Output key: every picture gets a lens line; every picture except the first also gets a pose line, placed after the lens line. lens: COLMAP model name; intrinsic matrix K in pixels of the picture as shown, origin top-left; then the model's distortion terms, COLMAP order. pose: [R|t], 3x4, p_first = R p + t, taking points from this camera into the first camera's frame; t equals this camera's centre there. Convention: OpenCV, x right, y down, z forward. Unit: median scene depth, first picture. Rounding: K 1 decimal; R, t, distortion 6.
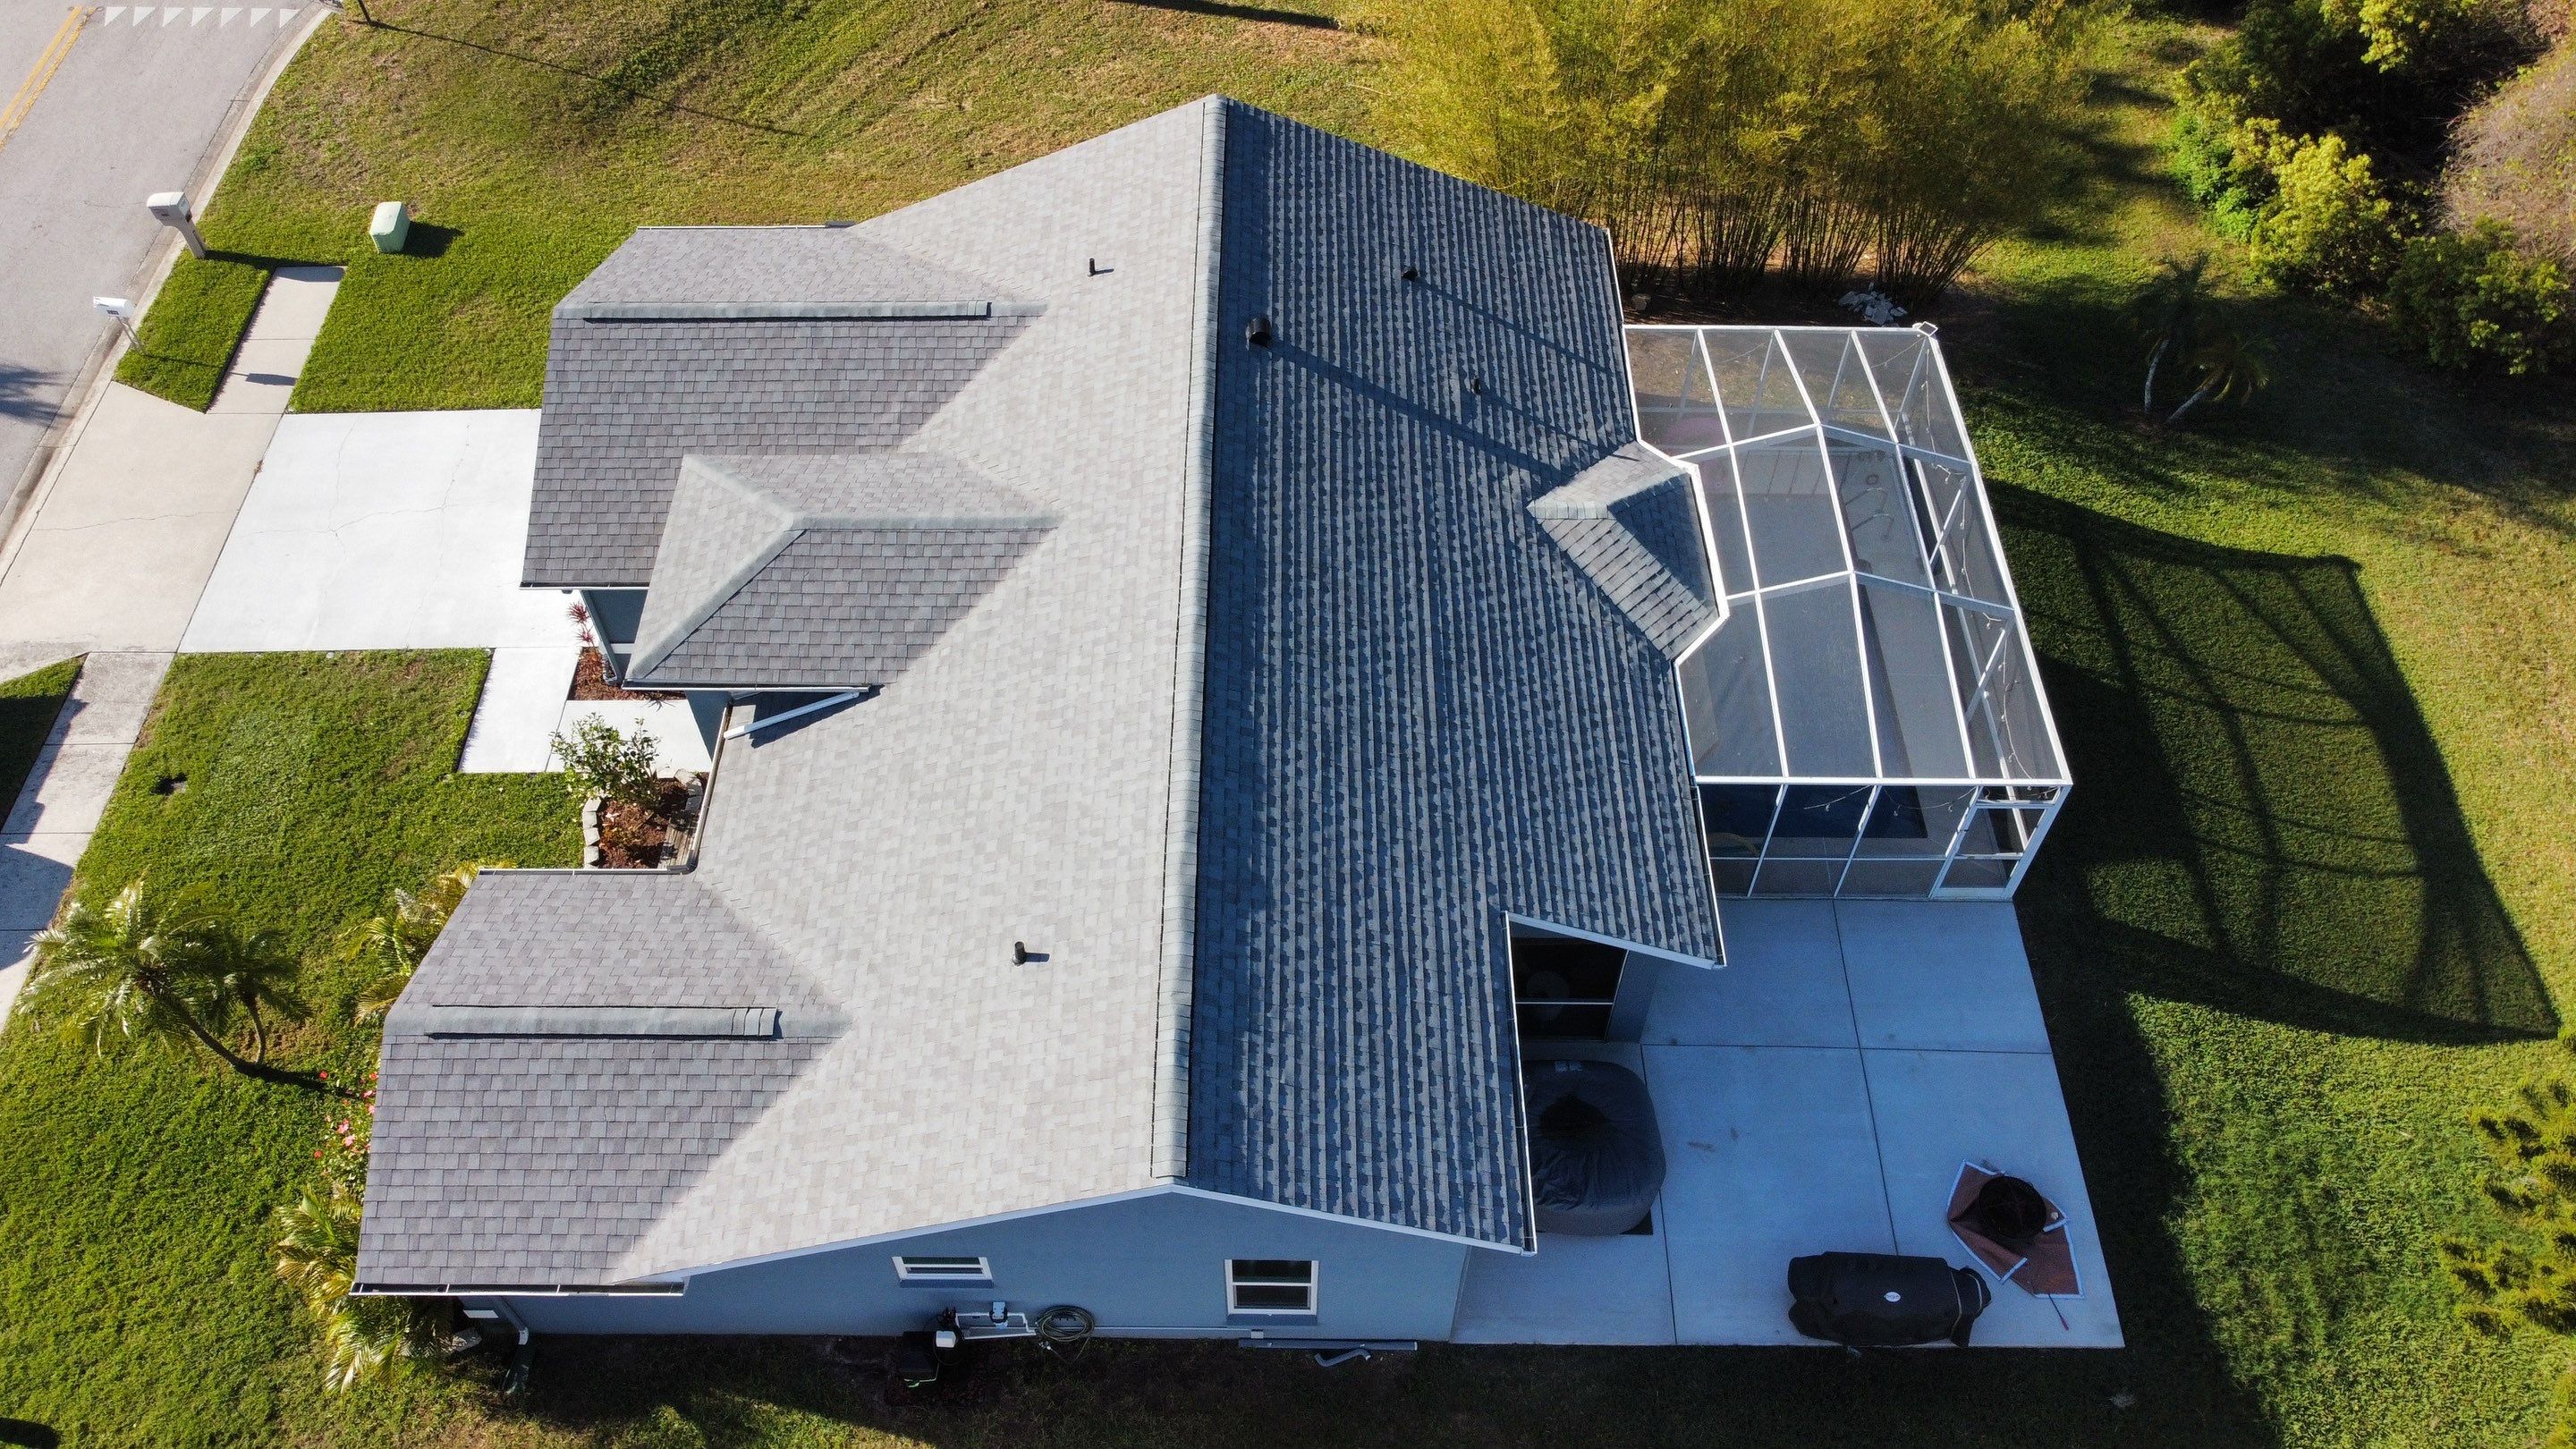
lens RADIAL K [[1947.4, 0, 1258.1], [0, 1947.4, 694.1], [0, 0, 1]] dist [-0.002336, -0.003076]
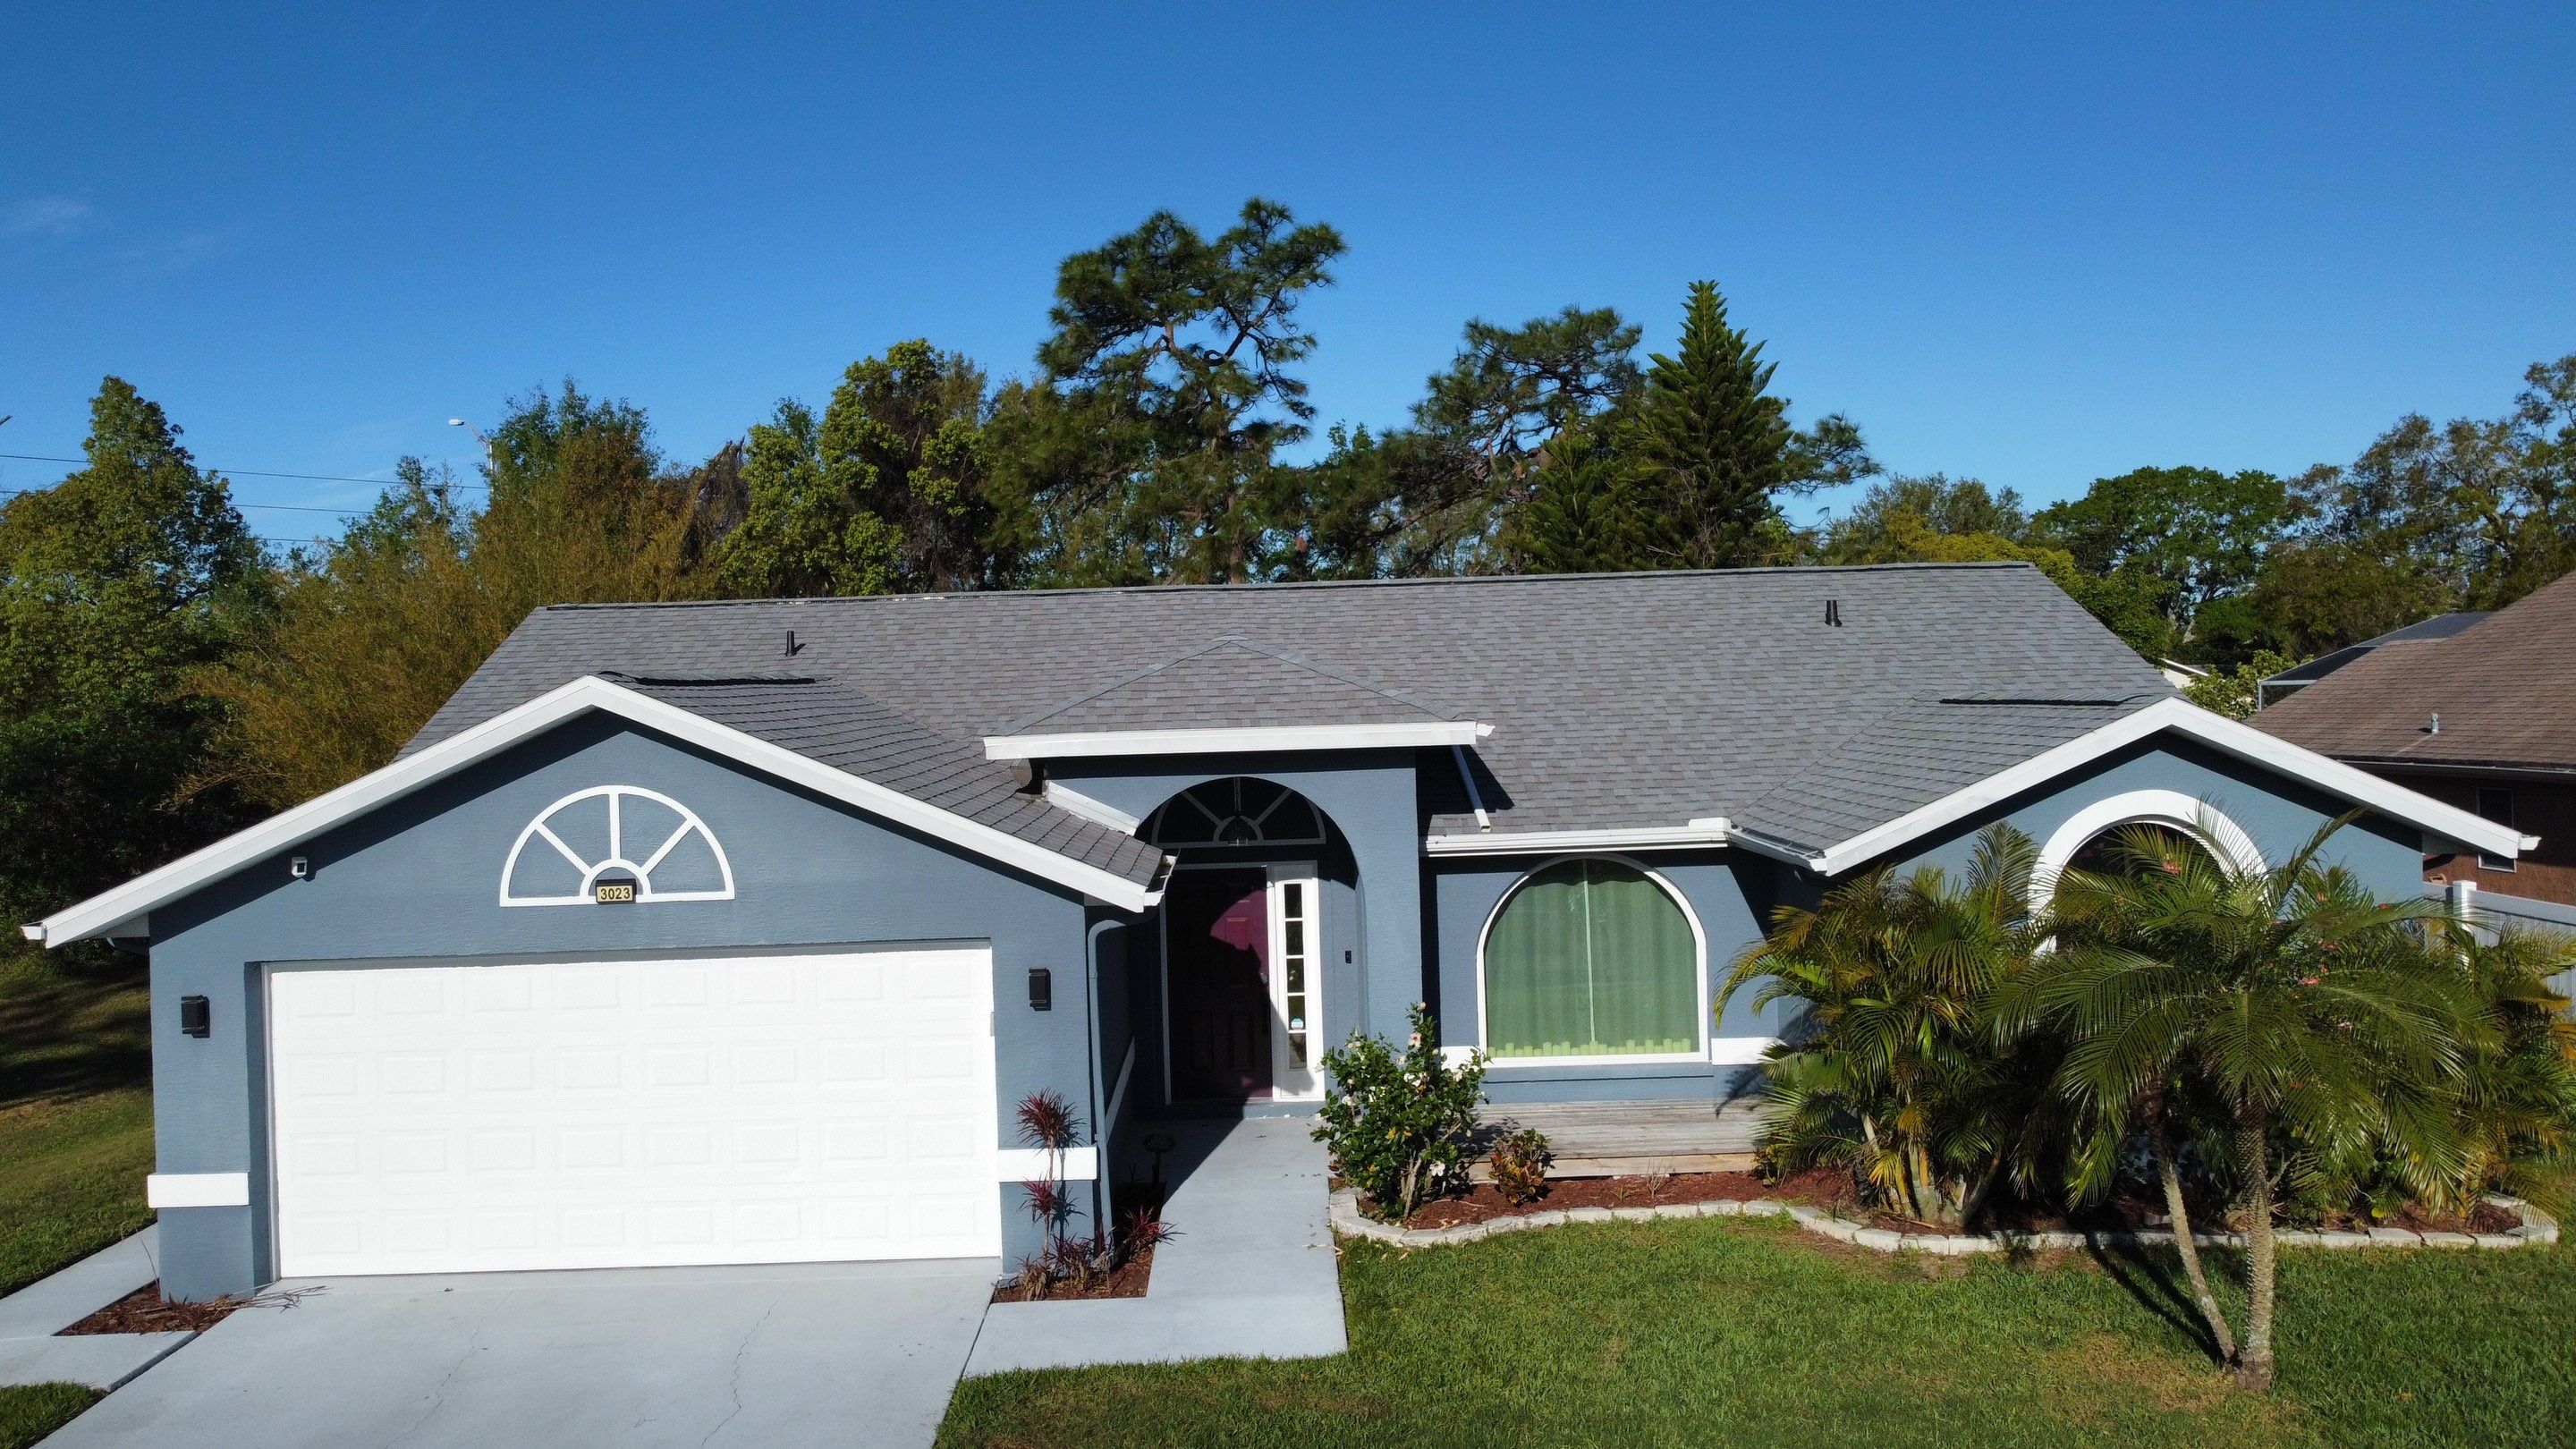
lens RADIAL K [[1947.4, 0, 1259.7], [0, 1947.4, 702.4], [0, 0, 1]] dist [-0.002336, -0.003076]
pose [[-0.015804, 0.003397, 0.999869, -0.927924], [0.798724, 0.601605, 0.010581, -0.073332], [-0.601490, 0.798787, -0.012221, 1.001879]]
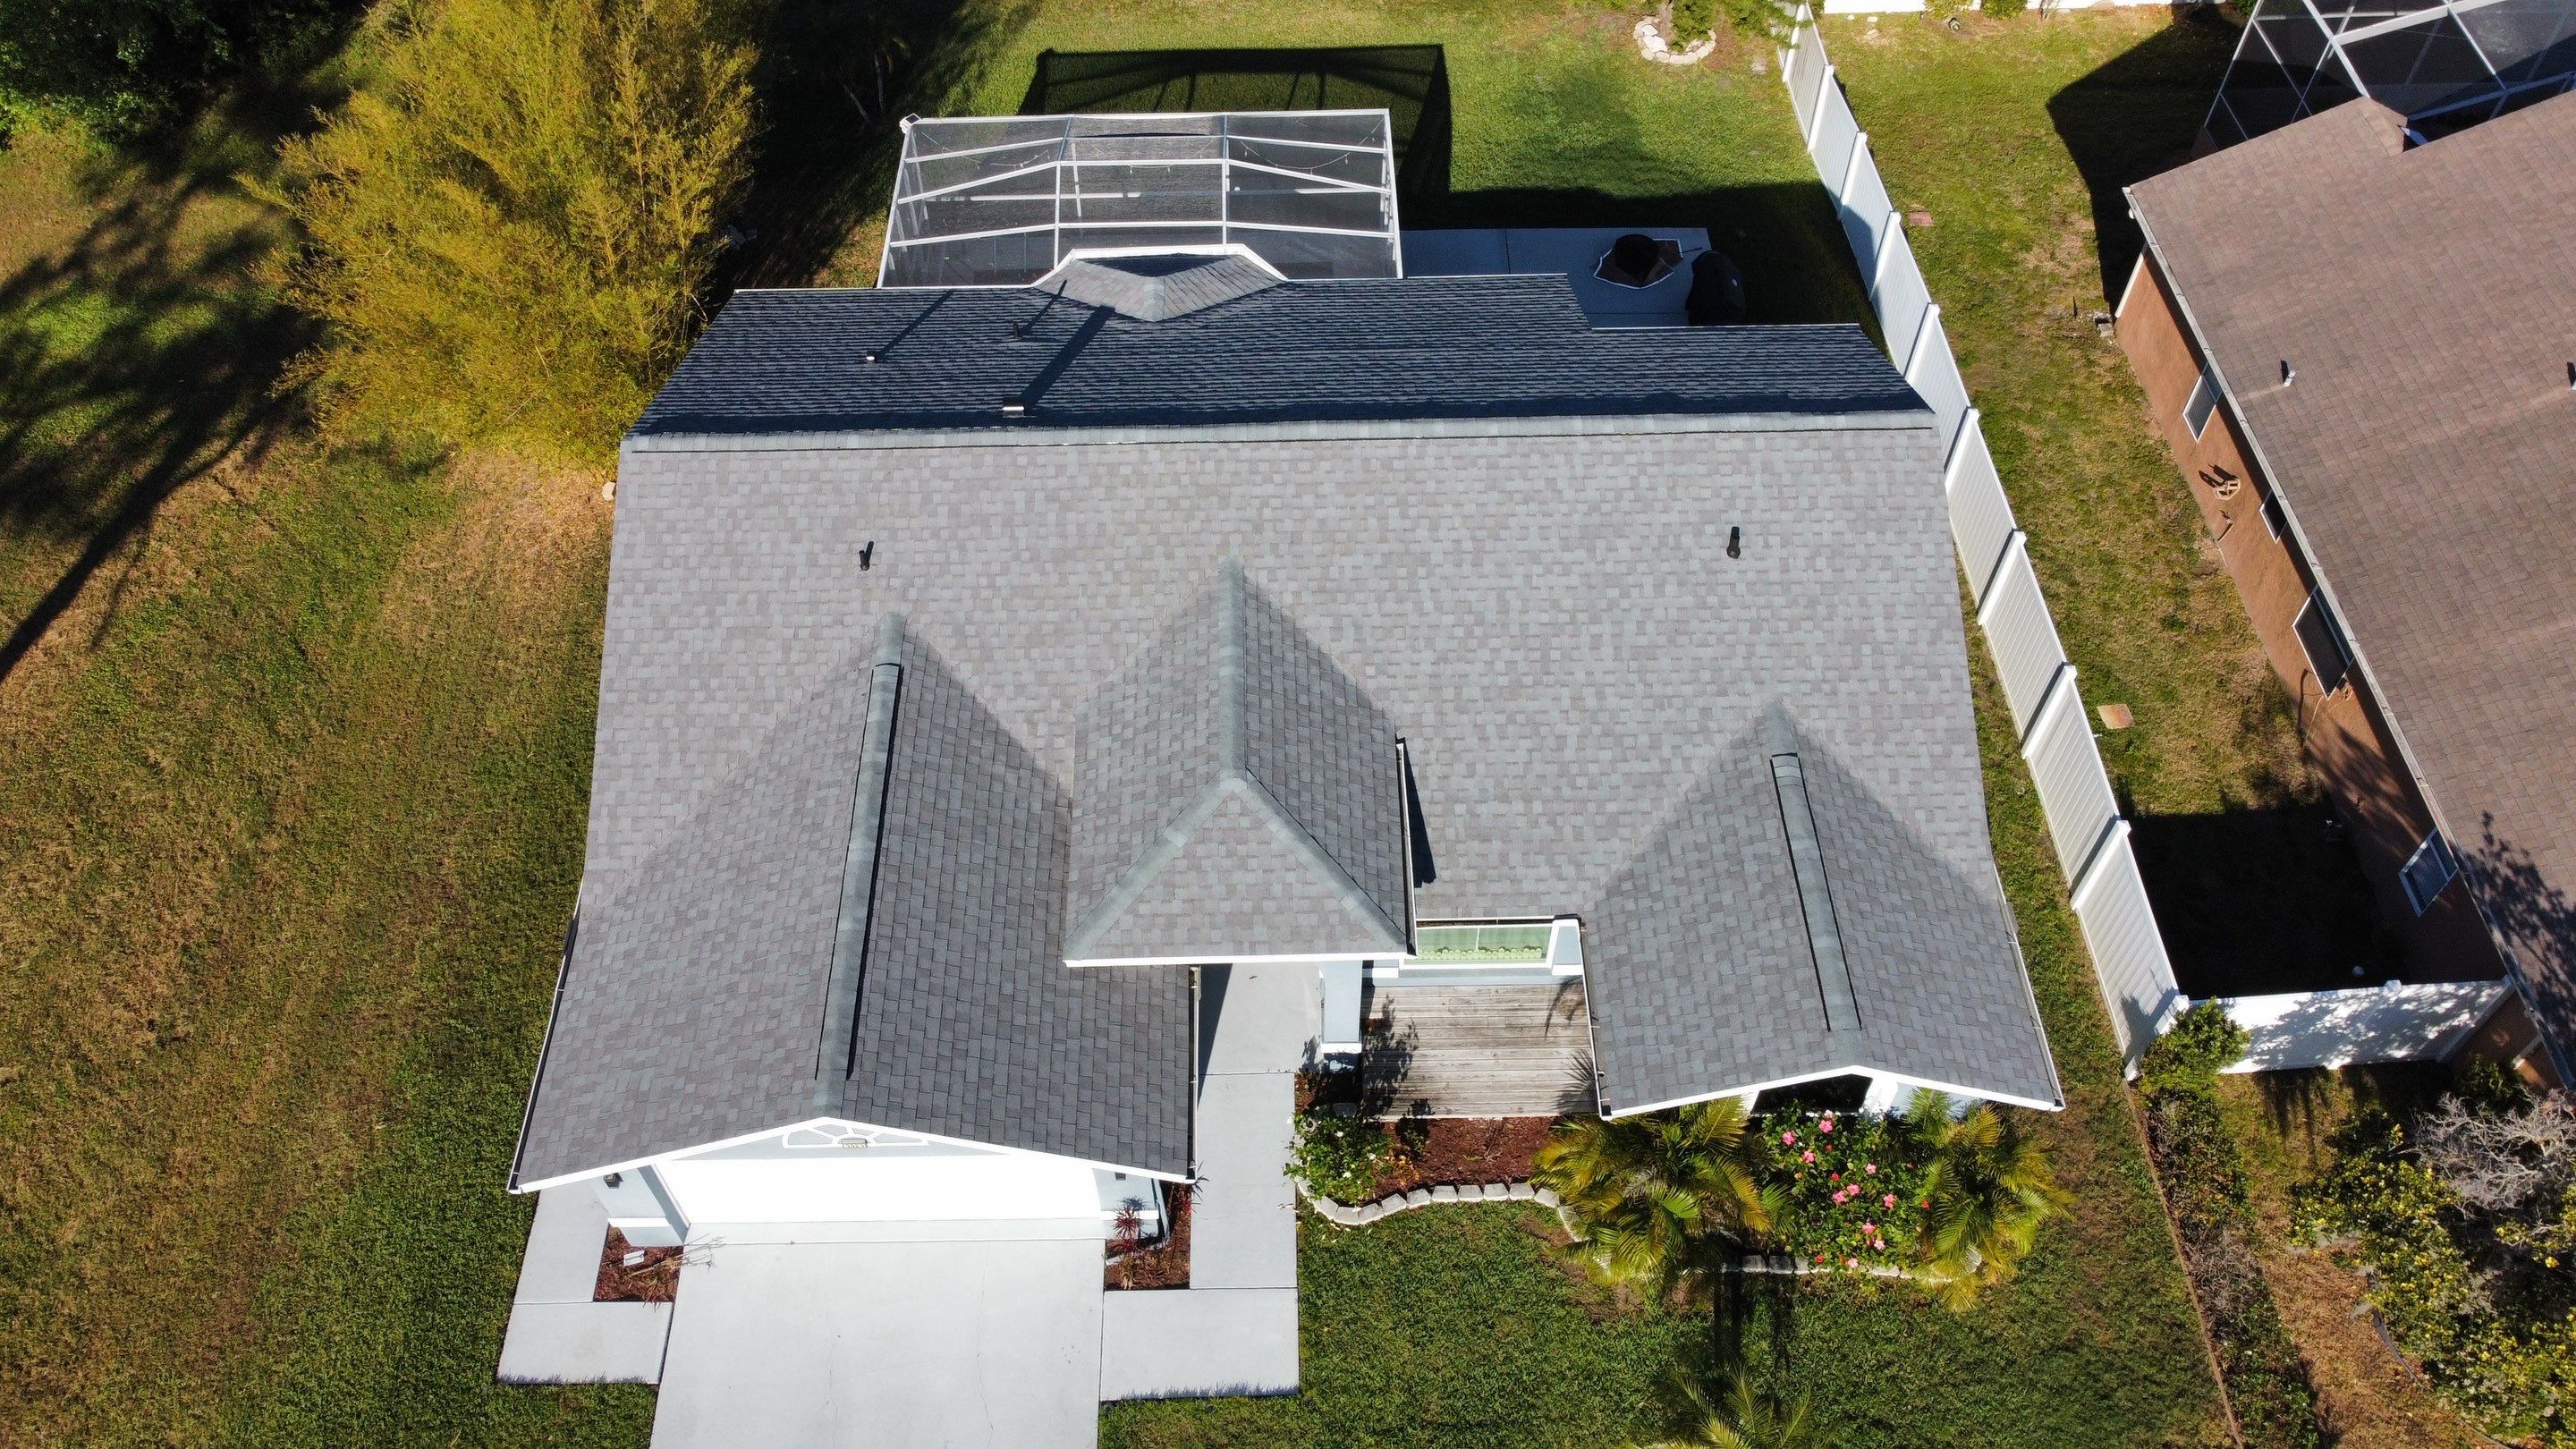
lens RADIAL K [[1947.4, 0, 1256.1], [0, 1947.4, 703.5], [0, 0, 1]] dist [-0.002336, -0.003076]
pose [[-0.020528, -0.774829, 0.631838, -0.784784], [0.791914, 0.373164, 0.483343, -0.535039], [-0.610287, 0.510284, 0.605937, 0.402191]]
